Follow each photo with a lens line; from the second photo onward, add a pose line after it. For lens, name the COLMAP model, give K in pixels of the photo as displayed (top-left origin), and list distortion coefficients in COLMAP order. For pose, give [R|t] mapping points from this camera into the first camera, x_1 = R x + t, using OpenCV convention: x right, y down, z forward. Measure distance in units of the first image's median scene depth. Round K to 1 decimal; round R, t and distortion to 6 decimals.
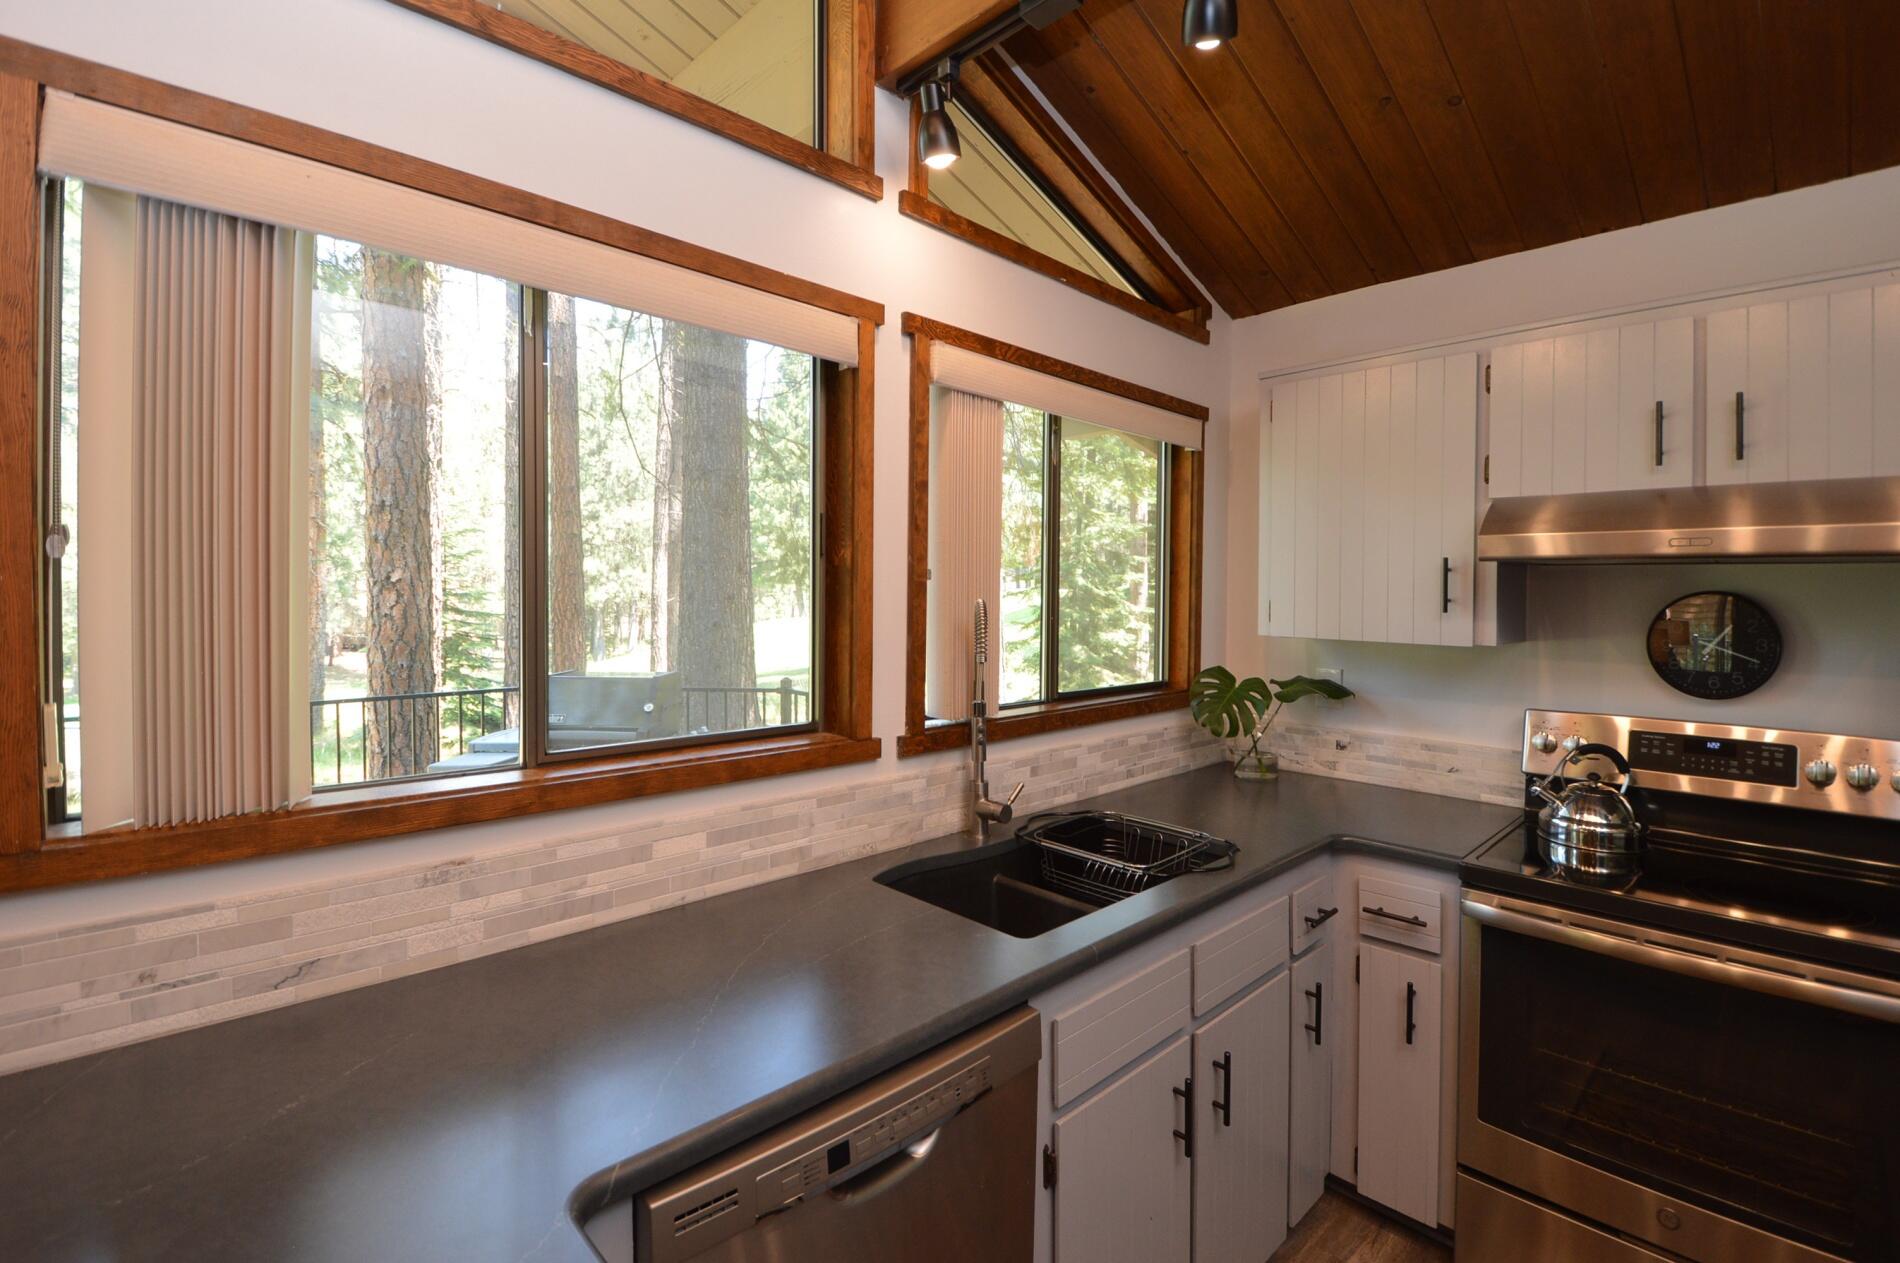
lens RADIAL K [[860.4, 0, 991.4], [0, 860.4, 598.9], [0, 0, 1]] dist [0.003031, -0.016103]
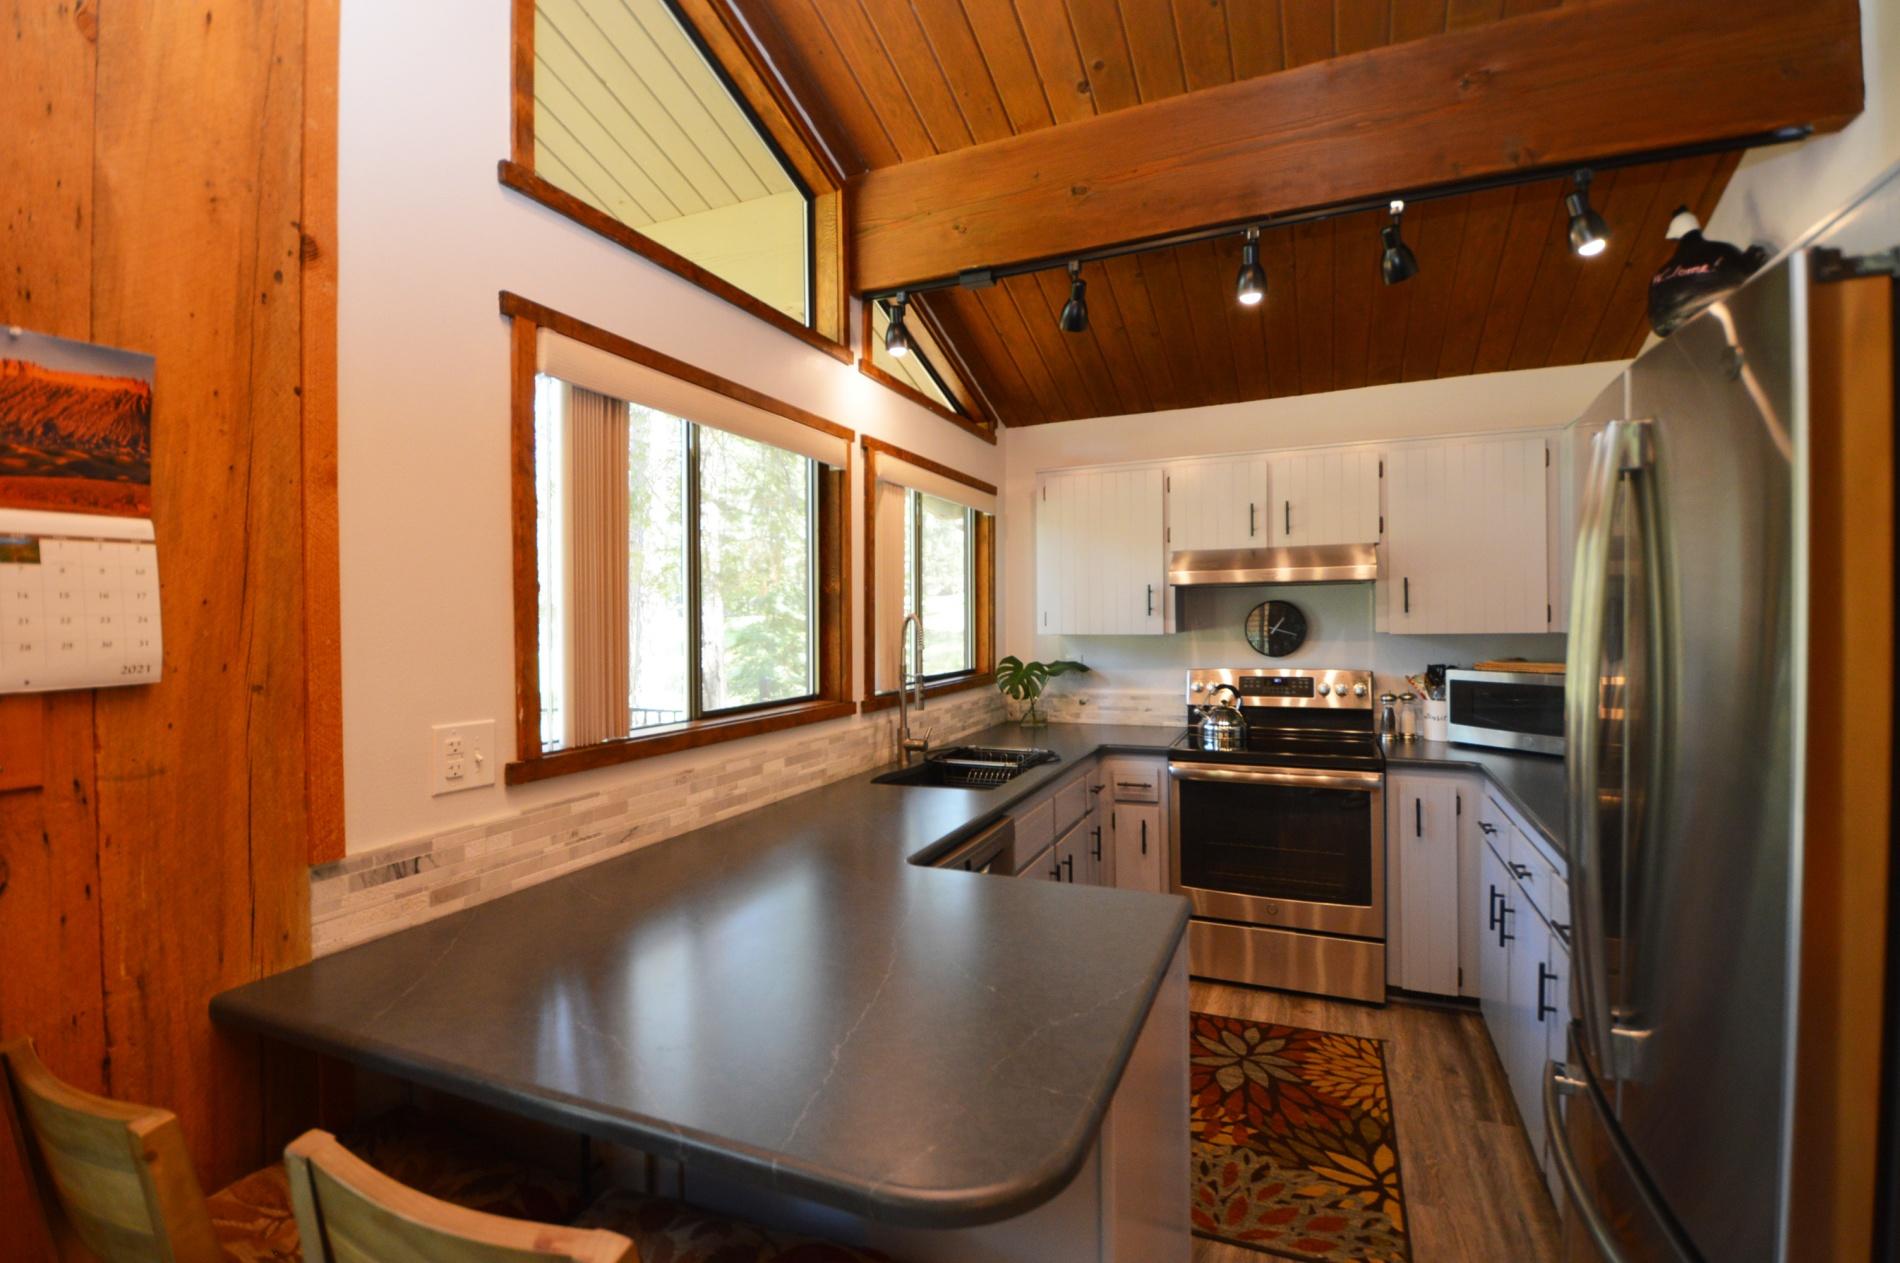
lens RADIAL K [[842.0, 0, 950.0], [0, 842.0, 631.5], [0, 0, 1]] dist [0.002499, -0.013631]
pose [[0.935461, -0.029644, 0.352184, -0.489972], [0.027597, 0.999560, 0.010833, 0.019738], [-0.352351, -0.000415, 0.935868, -0.497608]]
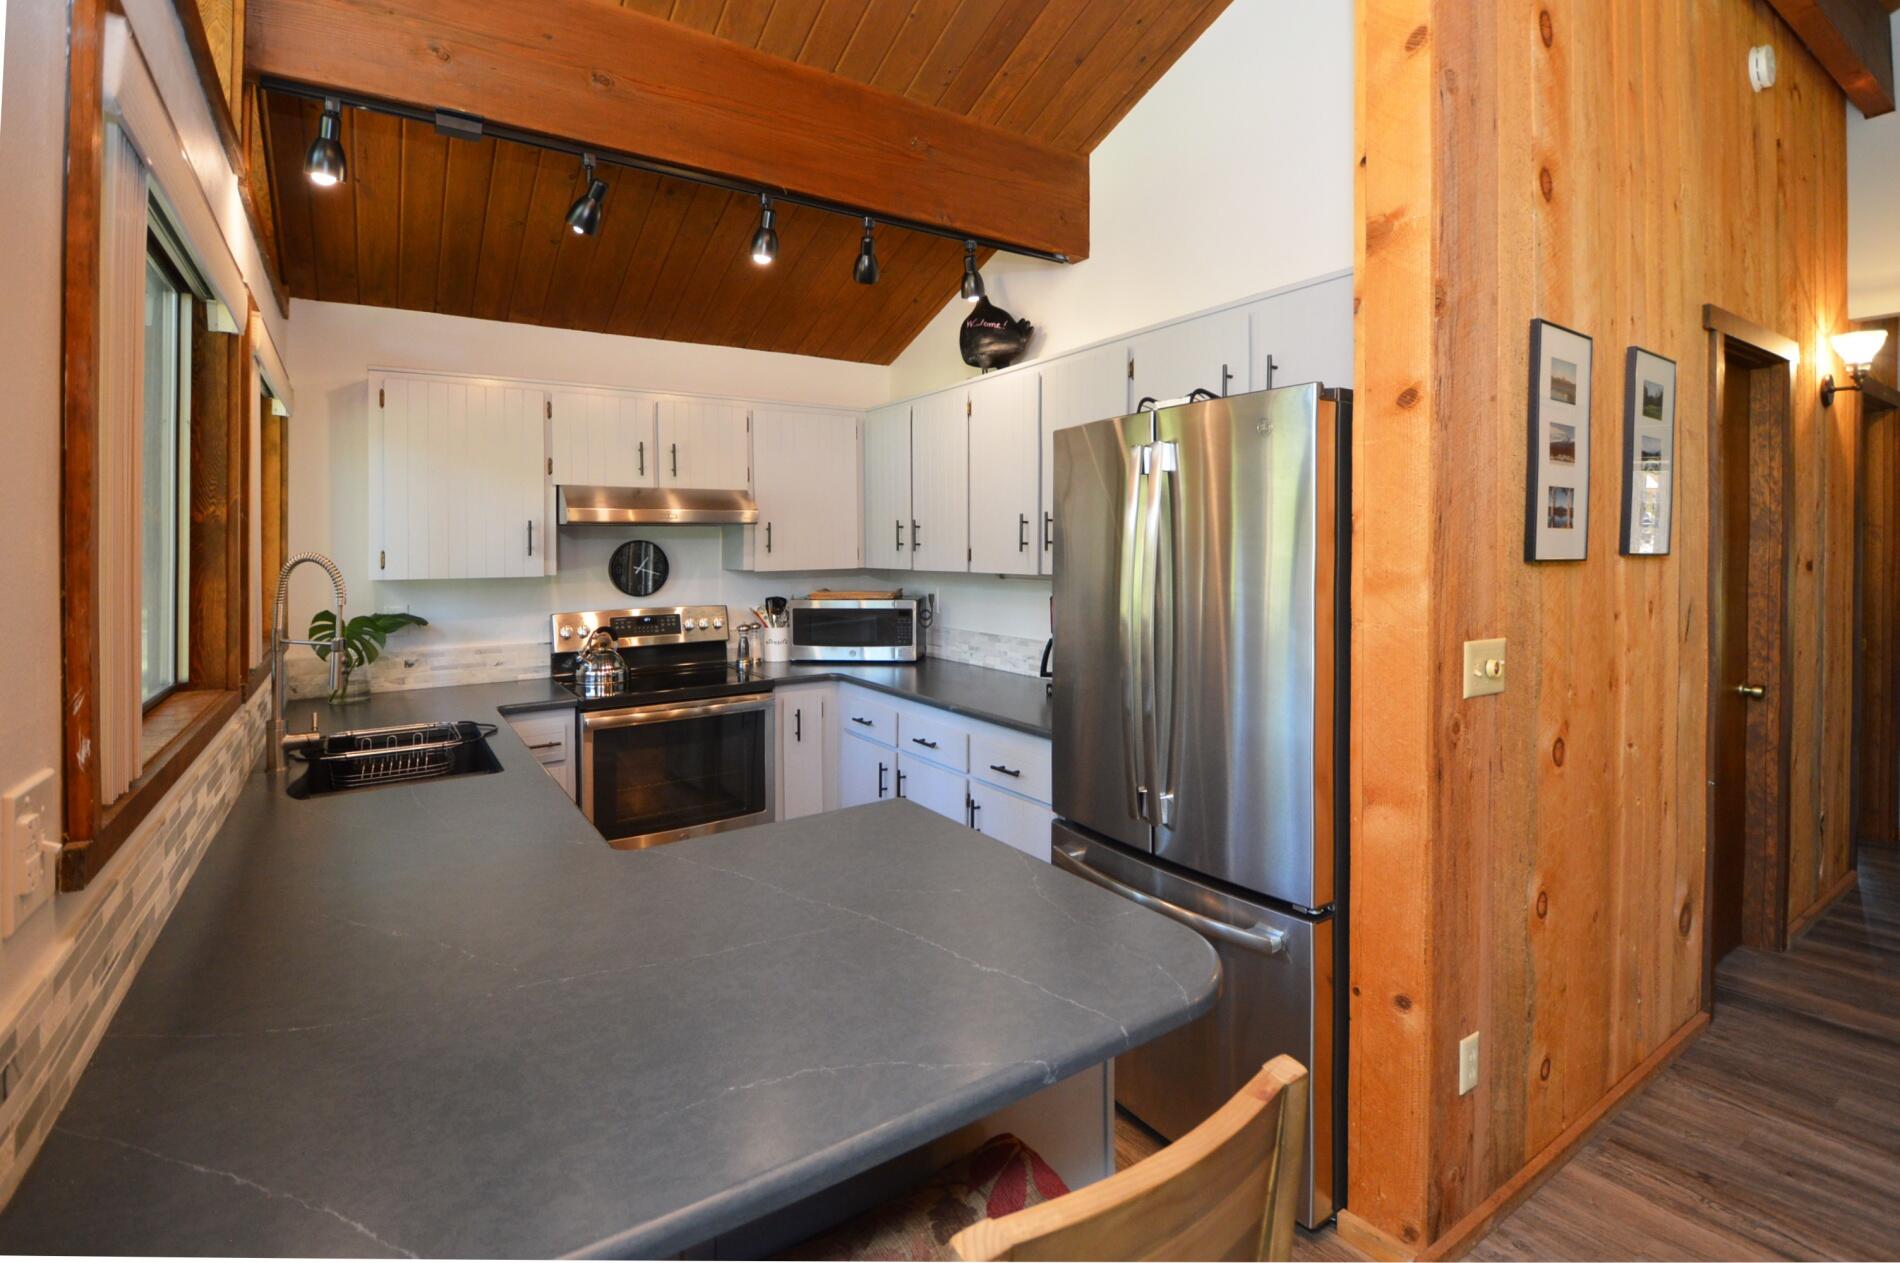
lens RADIAL K [[876.8, 0, 940.0], [0, 876.8, 562.2], [0, 0, 1]] dist [0.004516, -0.018694]
pose [[0.207923, -0.032206, 0.977615, -0.922539], [0.024411, 0.999317, 0.027729, 0.003435], [-0.977841, 0.018099, 0.208567, -0.060936]]
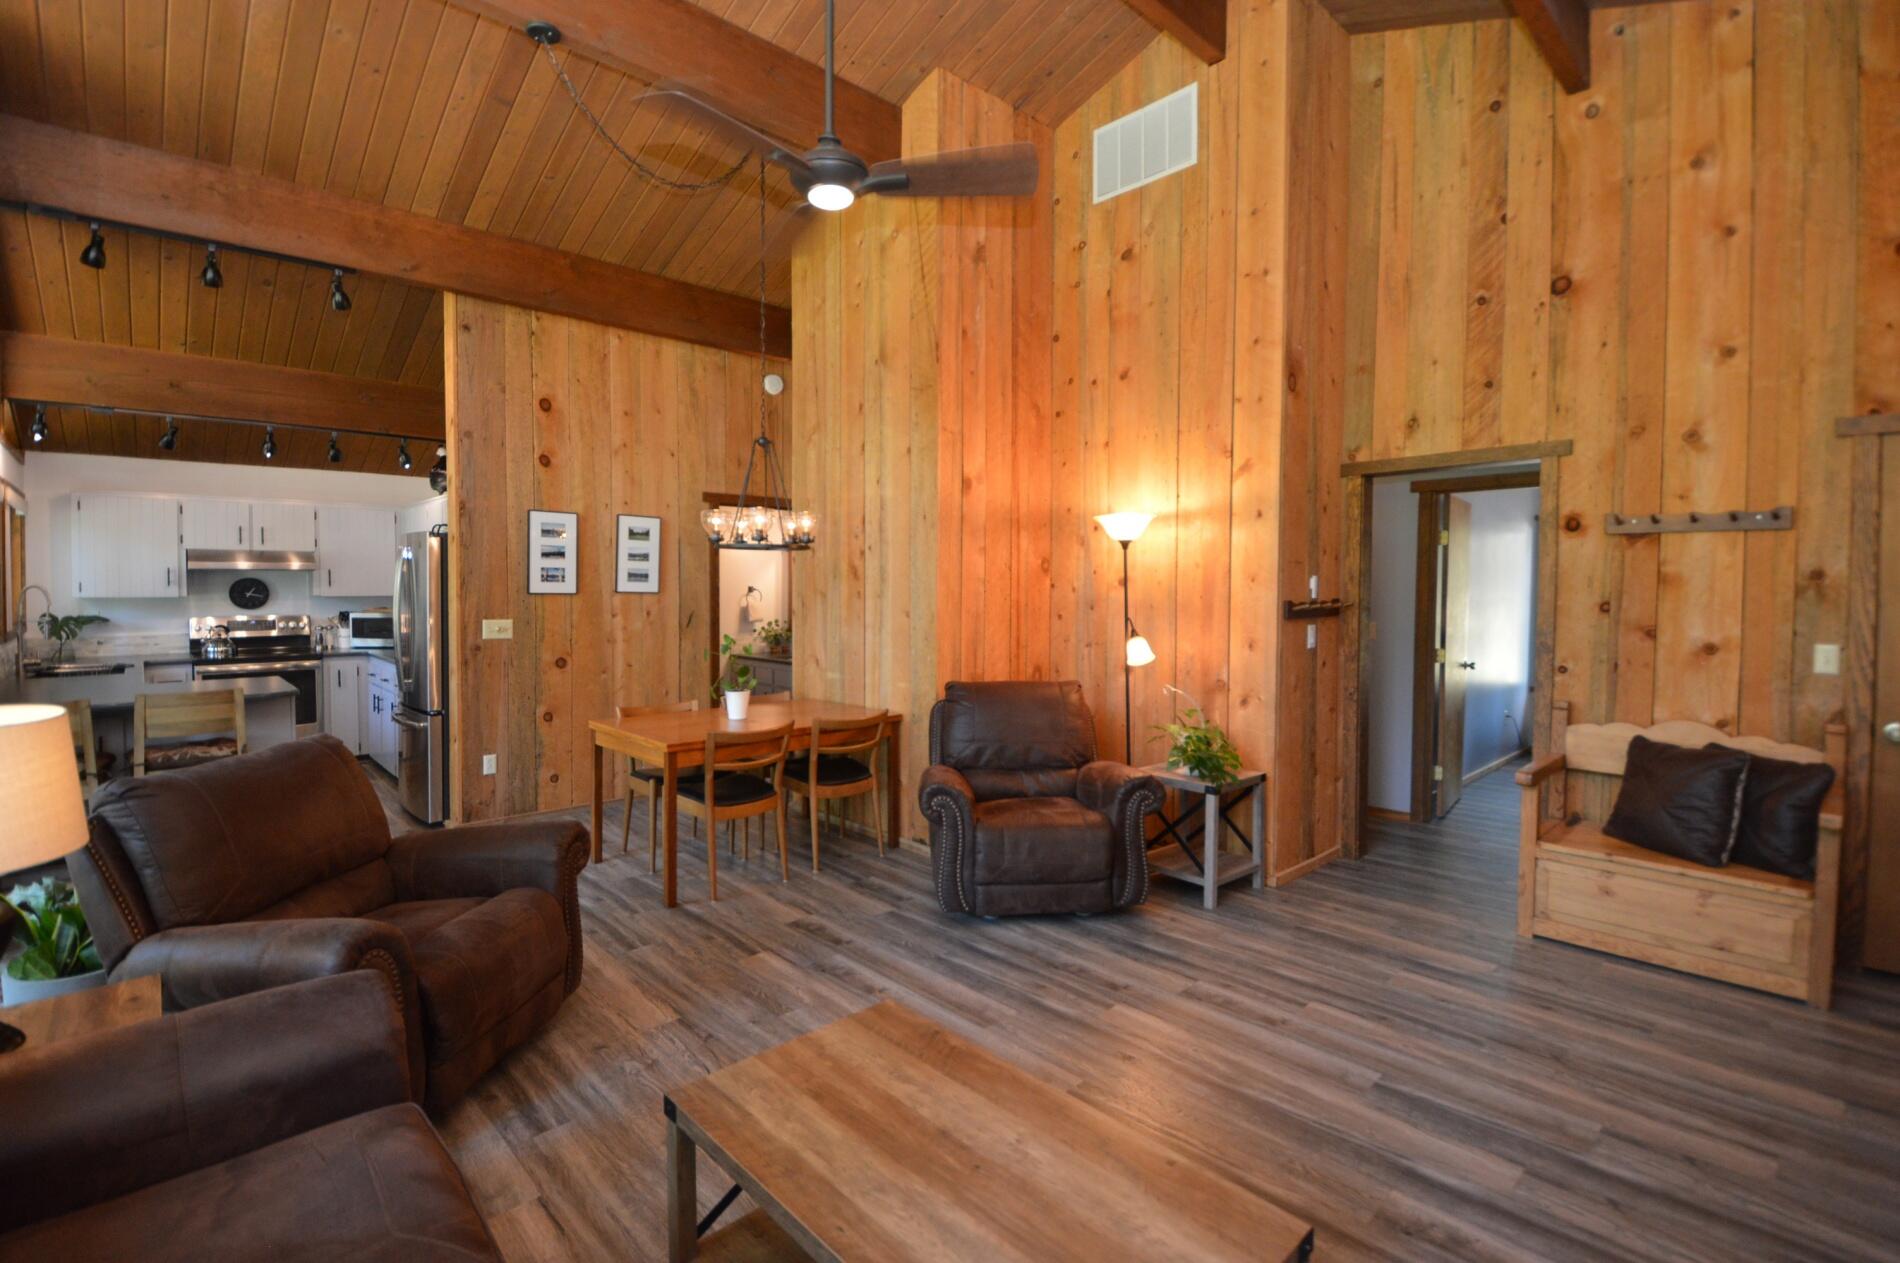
lens RADIAL K [[840.8, 0, 986.7], [0, 840.8, 608.7], [0, 0, 1]] dist [0.005871, -0.014739]
pose [[0.003035, -0.037105, 0.999307, -2.516648], [0.004346, 0.999302, 0.037092, 0.000937], [-0.999986, 0.004230, 0.003194, -1.974411]]
